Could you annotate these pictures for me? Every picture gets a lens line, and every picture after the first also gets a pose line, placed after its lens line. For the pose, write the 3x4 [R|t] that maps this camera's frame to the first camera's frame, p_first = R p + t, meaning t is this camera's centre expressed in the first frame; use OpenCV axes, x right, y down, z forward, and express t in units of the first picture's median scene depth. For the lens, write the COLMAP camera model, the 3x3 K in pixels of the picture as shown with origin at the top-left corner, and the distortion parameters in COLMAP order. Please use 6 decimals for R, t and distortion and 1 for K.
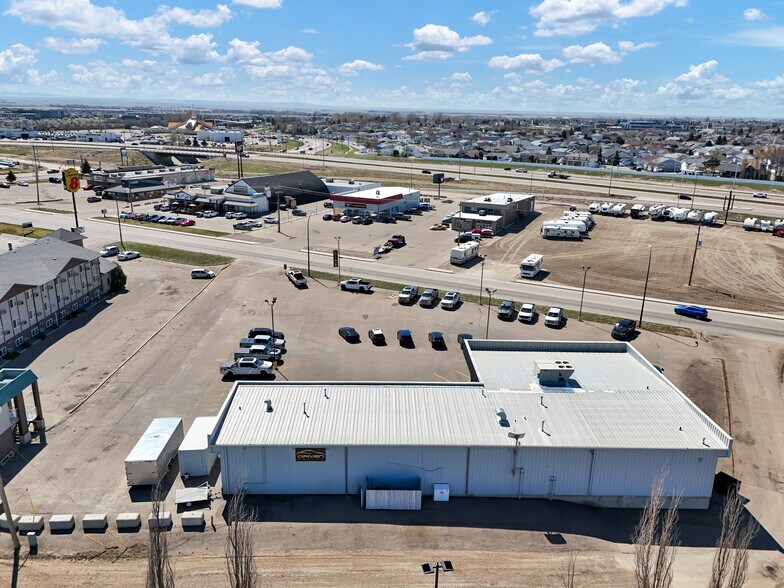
lens RADIAL K [[597.9, 0, 397.6], [0, 597.9, 299.4], [0, 0, 1]] dist [0.088245, -0.092746]
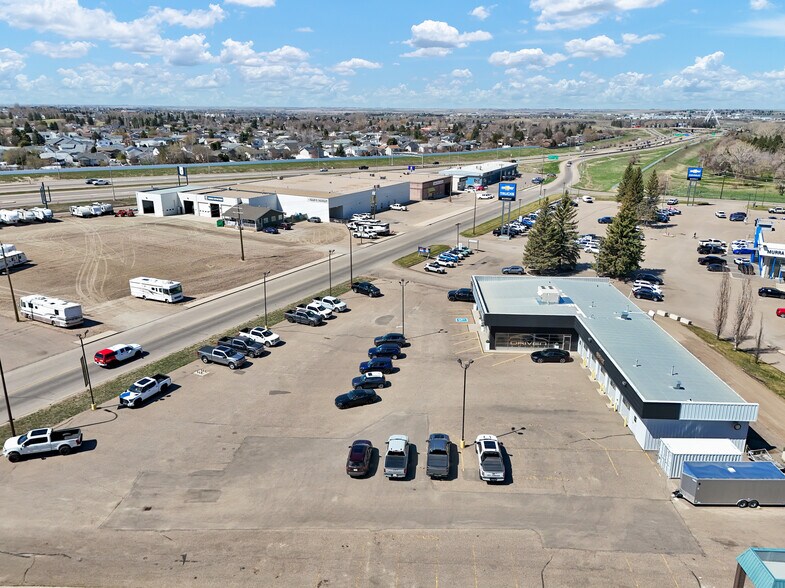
lens RADIAL K [[585.1, 0, 392.5], [0, 585.1, 294.0], [0, 0, 1]] dist [0.087927, -0.096697]
pose [[0.054115, -0.316199, 0.947148, -0.604835], [0.286008, 0.913705, 0.288693, -0.218122], [-0.956698, 0.255269, 0.139880, 0.652316]]
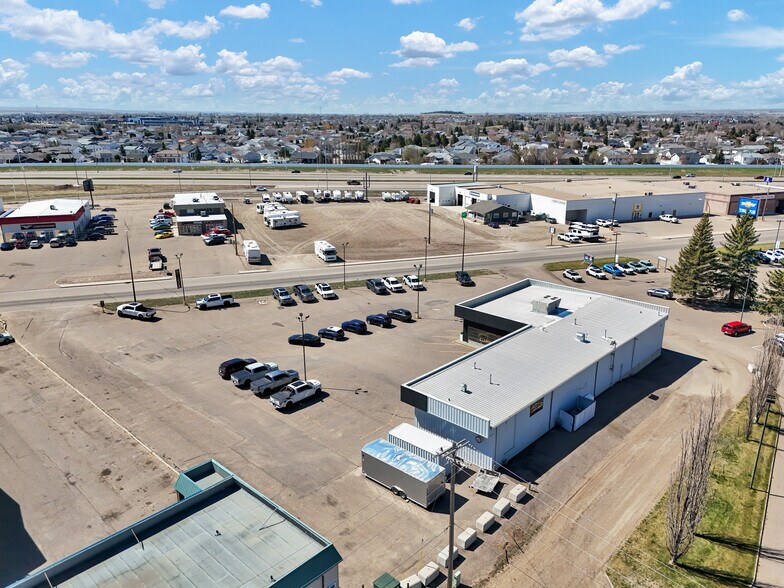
lens RADIAL K [[586.5, 0, 397.1], [0, 586.5, 294.5], [0, 0, 1]] dist [0.086965, -0.111302]
pose [[0.701700, -0.229344, 0.674550, -0.487491], [0.225322, 0.969615, 0.095274, -0.058391], [-0.675905, 0.085137, 0.732055, 0.146370]]
